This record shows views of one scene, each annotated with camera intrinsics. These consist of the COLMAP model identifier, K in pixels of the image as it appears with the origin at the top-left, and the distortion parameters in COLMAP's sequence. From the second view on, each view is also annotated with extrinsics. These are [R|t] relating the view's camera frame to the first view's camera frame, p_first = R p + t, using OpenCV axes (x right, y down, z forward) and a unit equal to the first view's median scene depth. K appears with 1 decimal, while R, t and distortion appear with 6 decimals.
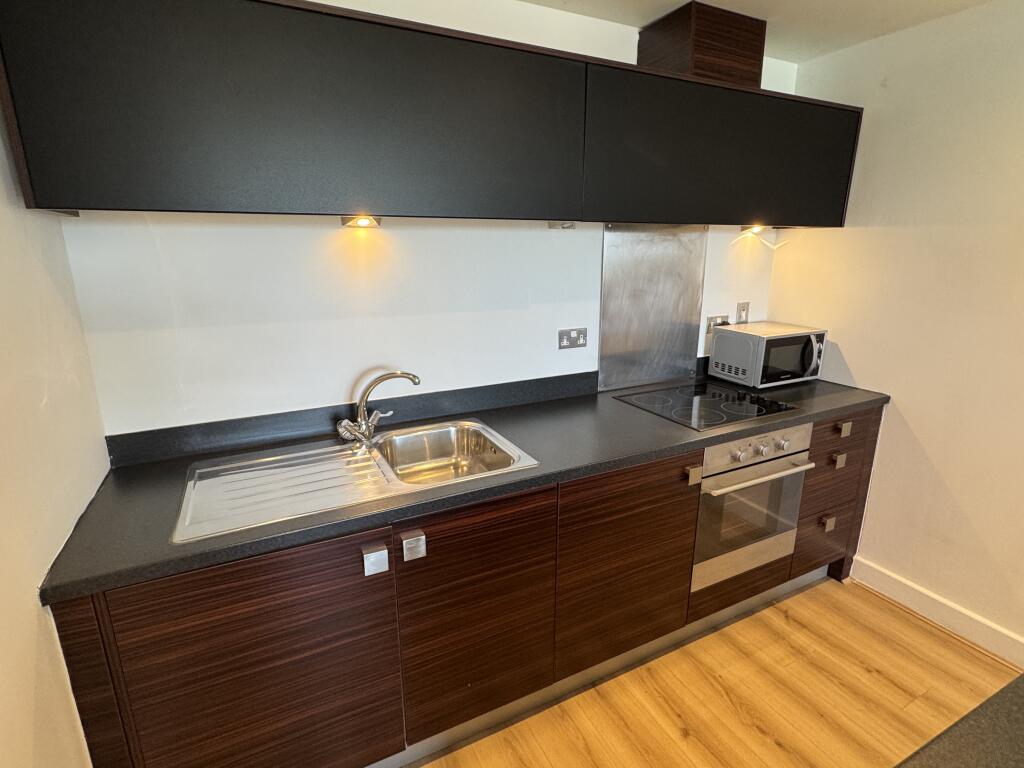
lens RADIAL K [[514.3, 0, 509.9], [0, 514.3, 383.3], [0, 0, 1]] dist [0.005457, -0.000373]
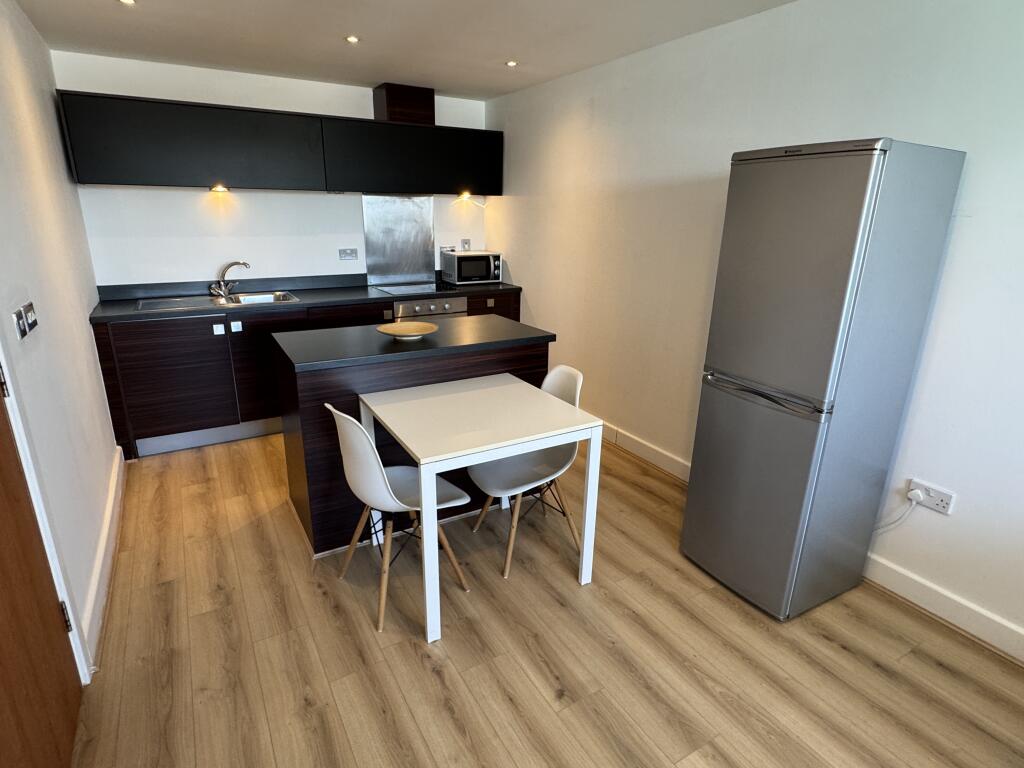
lens RADIAL K [[556.7, 0, 516.0], [0, 556.7, 385.0], [0, 0, 1]] dist [-0.001940, -0.000530]
pose [[0.997436, -0.004291, 0.071431, 0.560461], [0.000872, 0.998855, 0.047828, 0.279143], [-0.071555, -0.047643, 0.996298, -1.026073]]
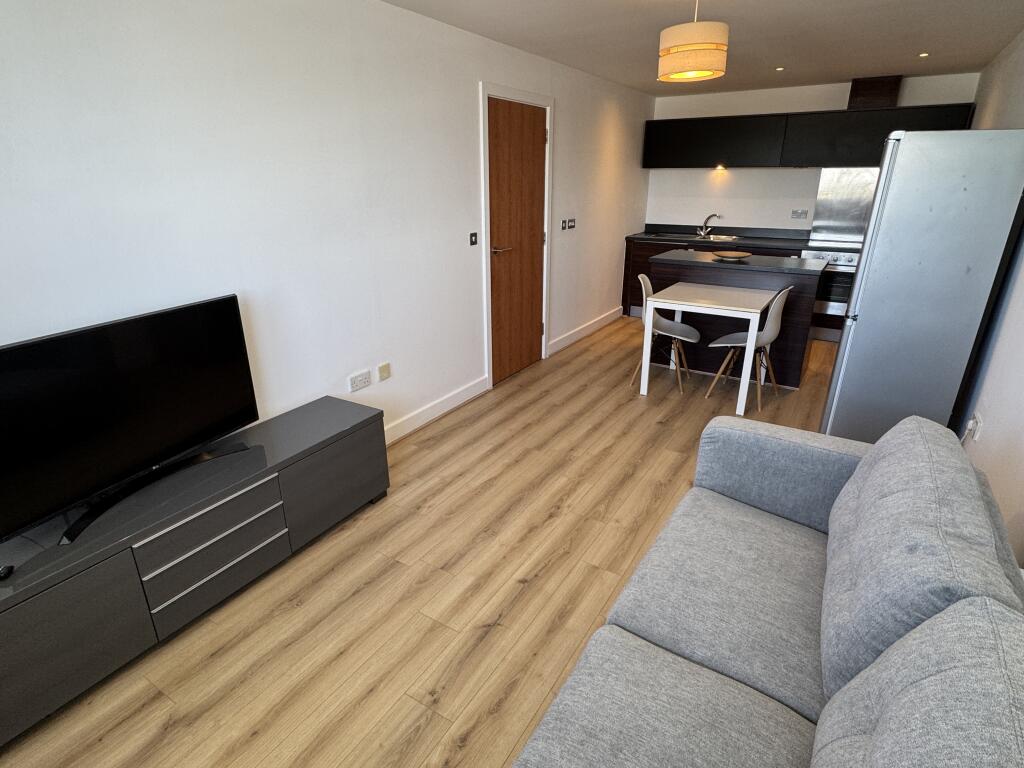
lens RADIAL K [[556.7, 0, 515.0], [0, 556.7, 388.6], [0, 0, 1]] dist [-0.001940, -0.000530]
pose [[0.528051, 0.303950, -0.792955, 1.735750], [-0.212344, 0.951349, 0.223259, 0.392626], [0.822236, 0.050487, 0.566902, -1.547554]]
